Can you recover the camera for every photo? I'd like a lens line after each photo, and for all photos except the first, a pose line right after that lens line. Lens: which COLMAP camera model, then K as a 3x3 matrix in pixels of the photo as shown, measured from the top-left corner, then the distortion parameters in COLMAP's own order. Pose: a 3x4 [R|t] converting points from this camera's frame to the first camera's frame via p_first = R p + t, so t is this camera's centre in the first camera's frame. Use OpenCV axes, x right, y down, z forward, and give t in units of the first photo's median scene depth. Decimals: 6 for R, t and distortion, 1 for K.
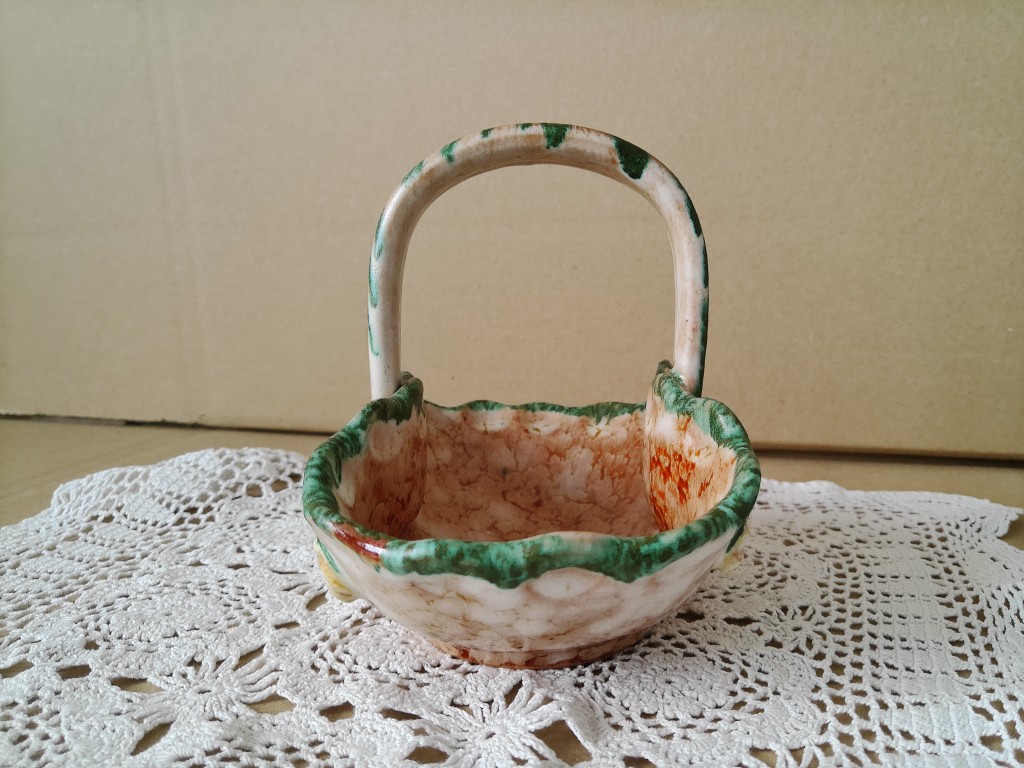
lens RADIAL K [[968.6, 0, 532.0], [0, 968.6, 404.9], [0, 0, 1]] dist [-0.014575, 0.000000]
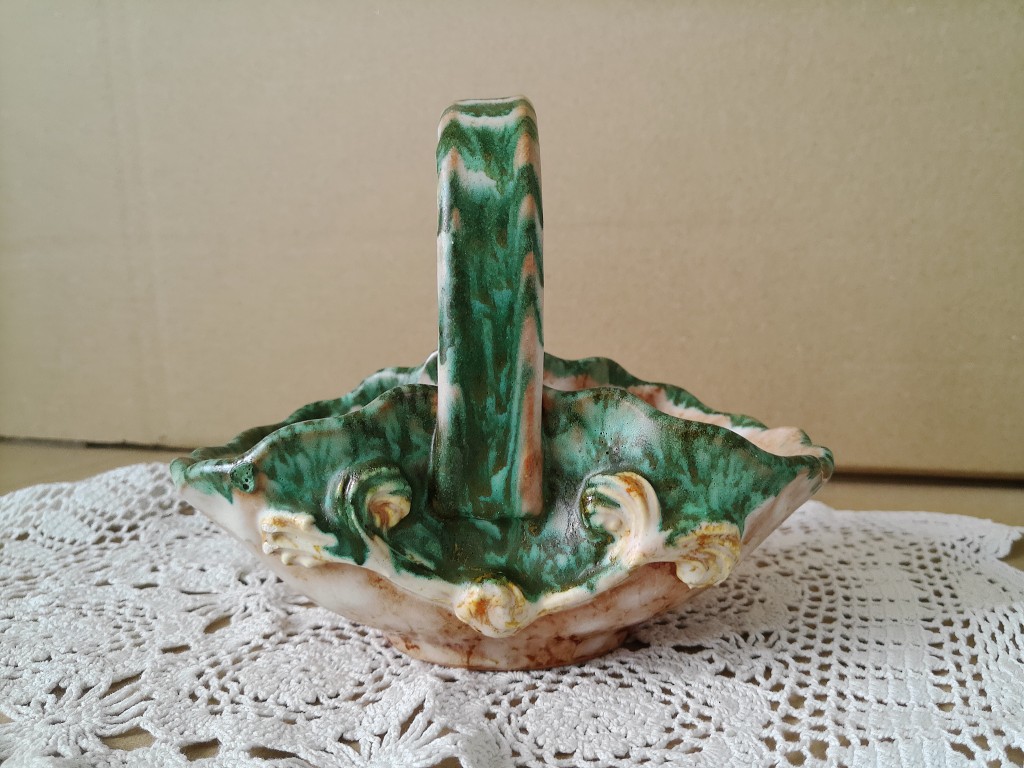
lens RADIAL K [[968.6, 0, 527.7], [0, 968.6, 396.6], [0, 0, 1]] dist [-0.014575, 0.000000]
pose [[0.999754, 0.000410, -0.022190, 0.081217], [-0.001599, 0.998561, -0.053603, 0.043097], [0.022136, 0.053625, 0.998316, 0.113219]]
